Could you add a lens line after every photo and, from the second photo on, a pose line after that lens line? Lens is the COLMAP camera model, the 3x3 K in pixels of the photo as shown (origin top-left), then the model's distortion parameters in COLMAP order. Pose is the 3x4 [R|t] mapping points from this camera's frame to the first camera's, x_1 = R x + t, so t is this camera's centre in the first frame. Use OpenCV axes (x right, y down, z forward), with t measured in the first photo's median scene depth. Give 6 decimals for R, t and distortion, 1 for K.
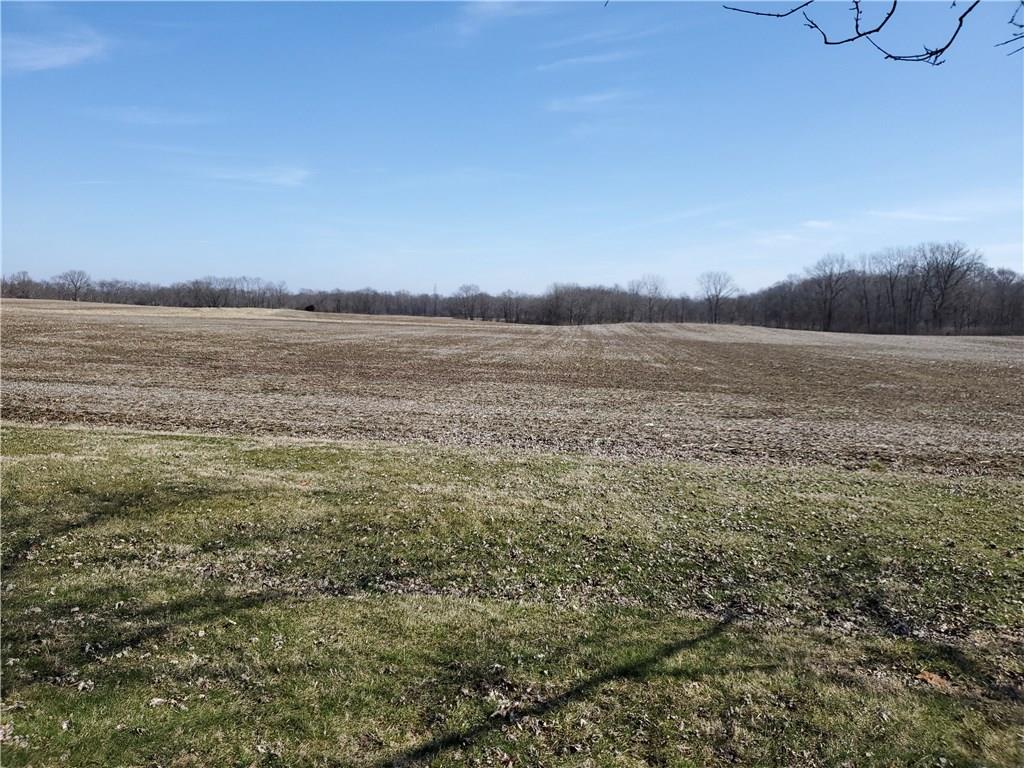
lens RADIAL K [[799.3, 0, 511.1], [0, 799.3, 383.2], [0, 0, 1]] dist [0.039632, -0.007257]
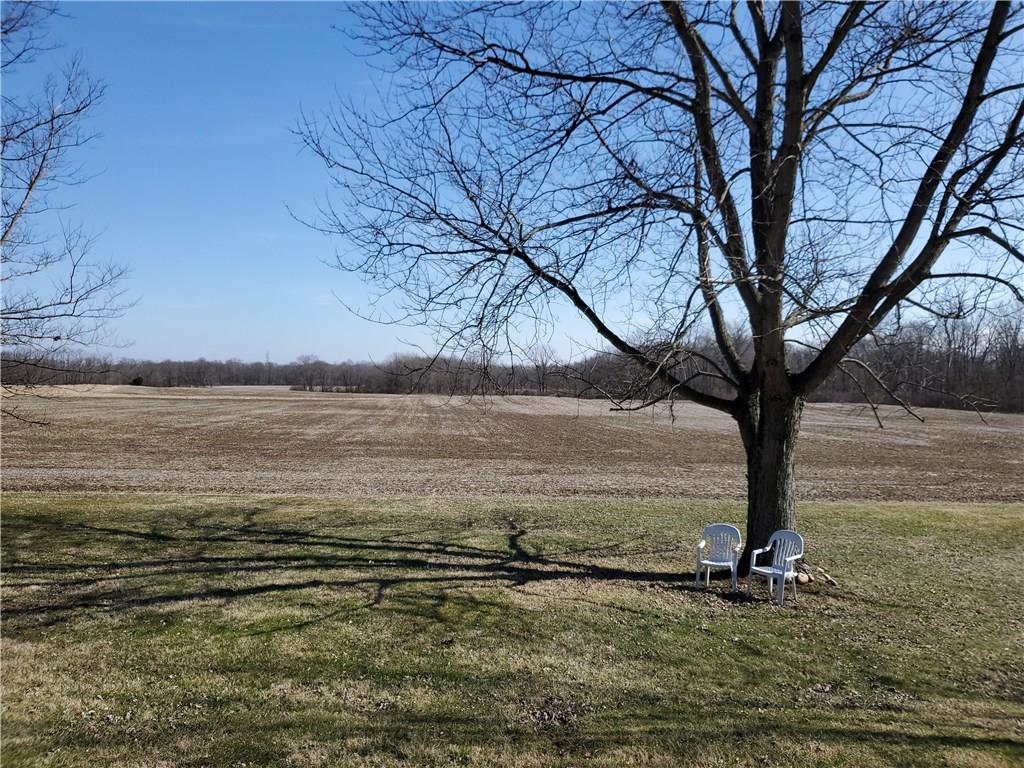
lens RADIAL K [[799.3, 0, 513.0], [0, 799.3, 382.5], [0, 0, 1]] dist [0.039632, -0.007257]
pose [[0.979590, -0.016247, 0.200350, -0.015278], [0.032629, 0.996361, -0.078738, -0.004339], [-0.198342, 0.083668, 0.976555, -0.160318]]
